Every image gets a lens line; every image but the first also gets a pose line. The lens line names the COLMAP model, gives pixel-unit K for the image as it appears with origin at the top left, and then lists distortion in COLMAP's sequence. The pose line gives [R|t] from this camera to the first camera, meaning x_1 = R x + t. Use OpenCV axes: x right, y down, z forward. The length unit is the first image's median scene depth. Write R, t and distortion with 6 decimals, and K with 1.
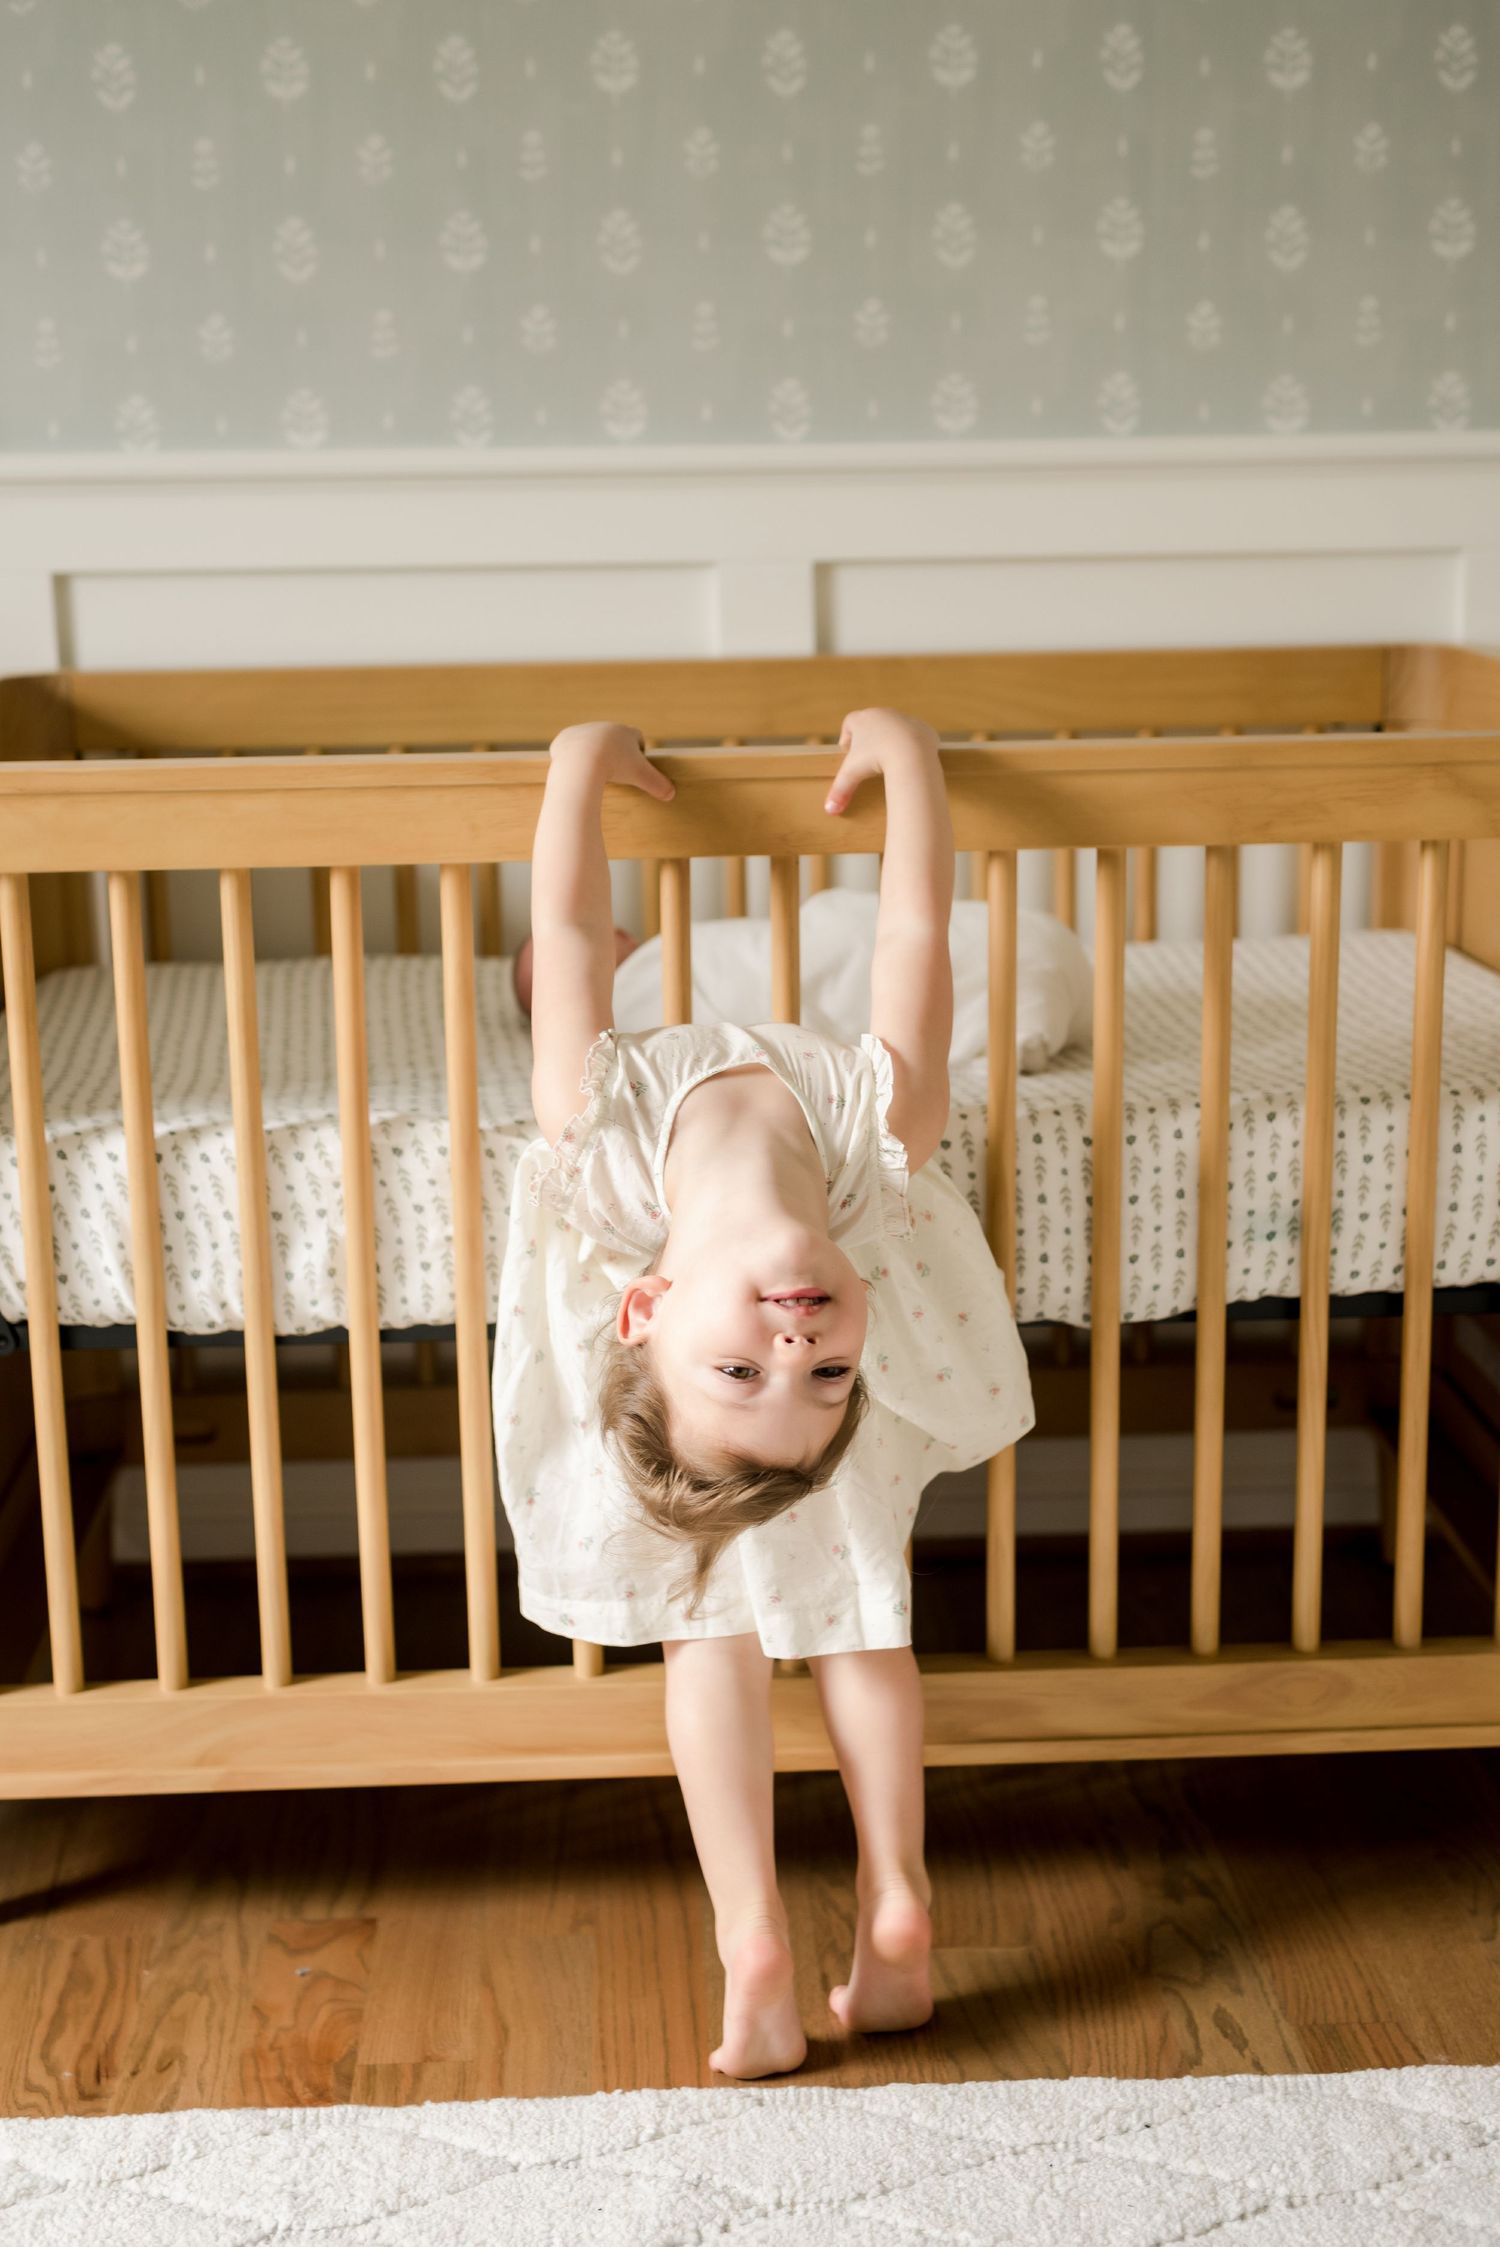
lens RADIAL K [[3348.7, 0, 757.7], [0, 3348.7, 1115.8], [0, 0, 1]] dist [0.025022, 0.000000]
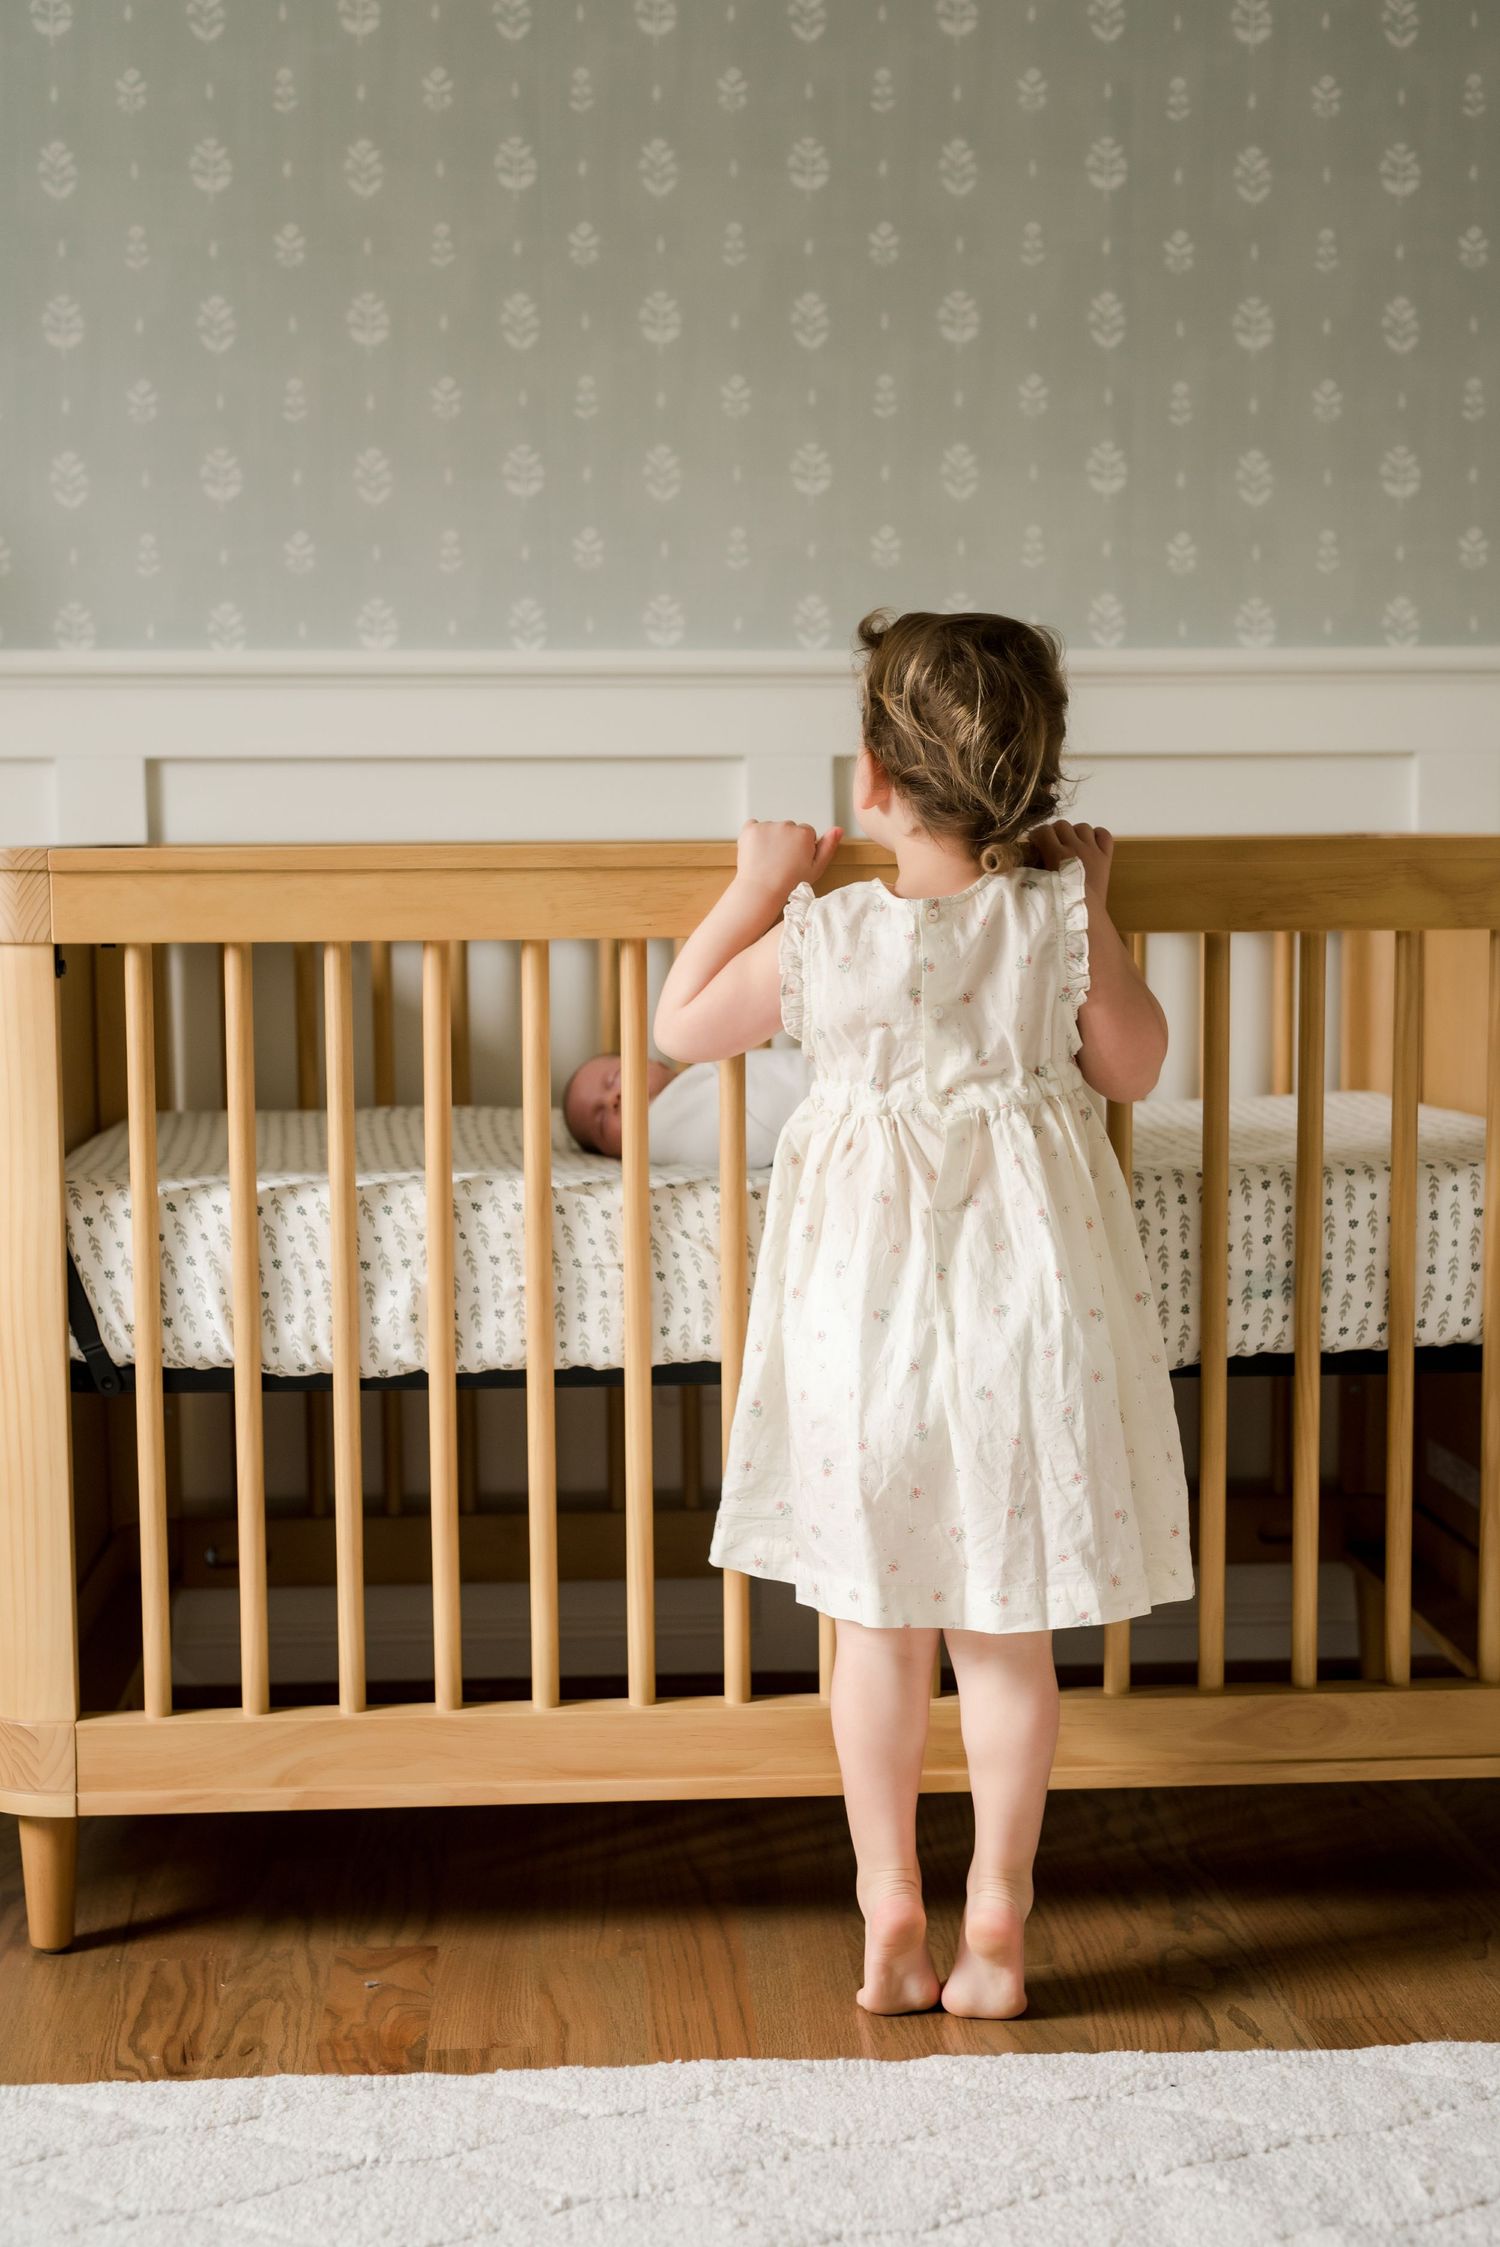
lens RADIAL K [[3348.7, 0, 744.1], [0, 3348.7, 1134.5], [0, 0, 1]] dist [0.025022, 0.000000]
pose [[0.999774, 0.007322, 0.019944, -0.041125], [-0.004374, 0.989564, -0.144025, 0.143263], [-0.020790, 0.143905, 0.989373, -0.093846]]
